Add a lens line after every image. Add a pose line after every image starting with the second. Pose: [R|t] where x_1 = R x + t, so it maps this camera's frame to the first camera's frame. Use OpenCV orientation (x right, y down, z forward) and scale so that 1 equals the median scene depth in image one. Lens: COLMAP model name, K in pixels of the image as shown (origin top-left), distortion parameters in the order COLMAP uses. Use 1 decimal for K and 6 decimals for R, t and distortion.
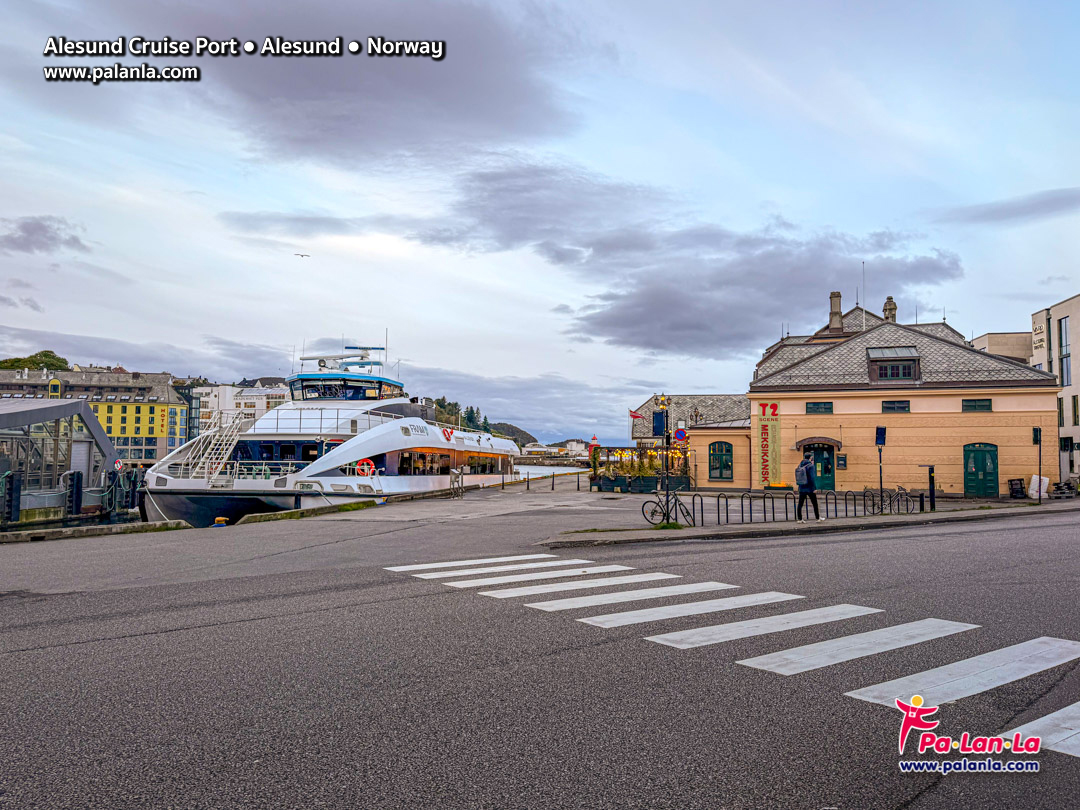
lens RADIAL K [[760.2, 0, 539.3], [0, 760.2, 405.1], [0, 0, 1]] dist [-0.005467, -0.001595]
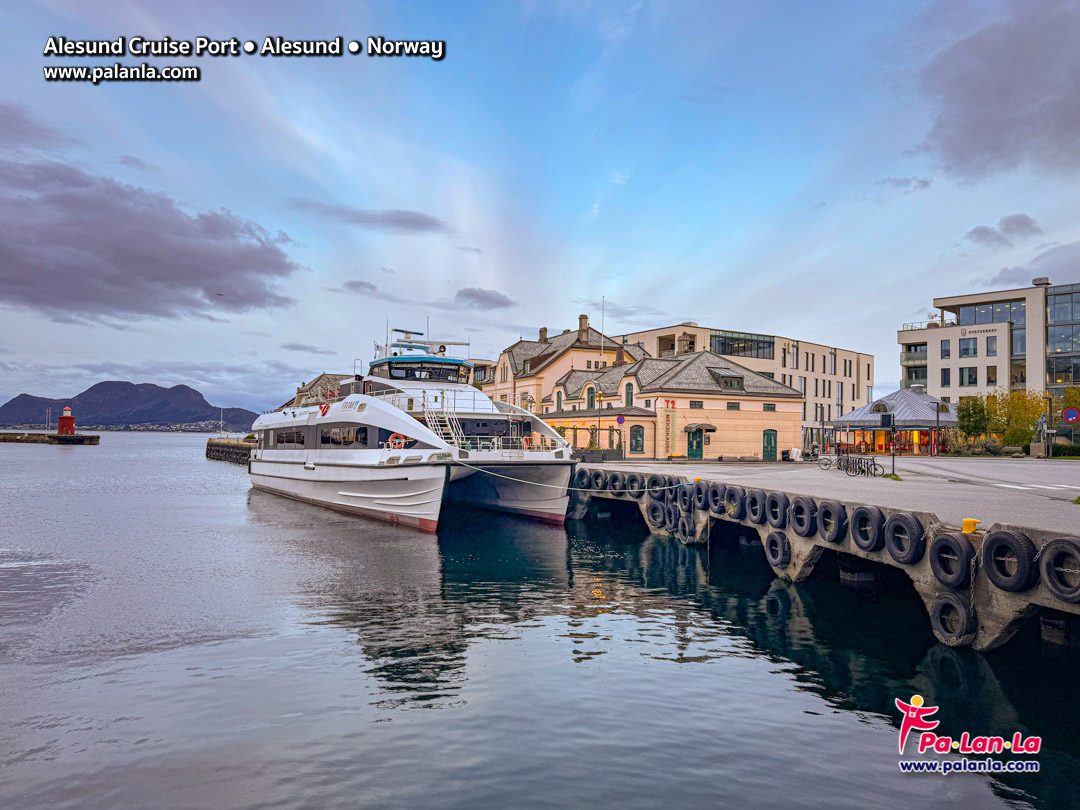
lens RADIAL K [[760.2, 0, 540.0], [0, 760.2, 405.6], [0, 0, 1]] dist [-0.005467, -0.001595]
pose [[0.727654, 0.035113, 0.685045, -0.915828], [-0.055246, 0.998445, 0.007505, 0.011578], [-0.683716, -0.043307, 0.728462, 0.098437]]
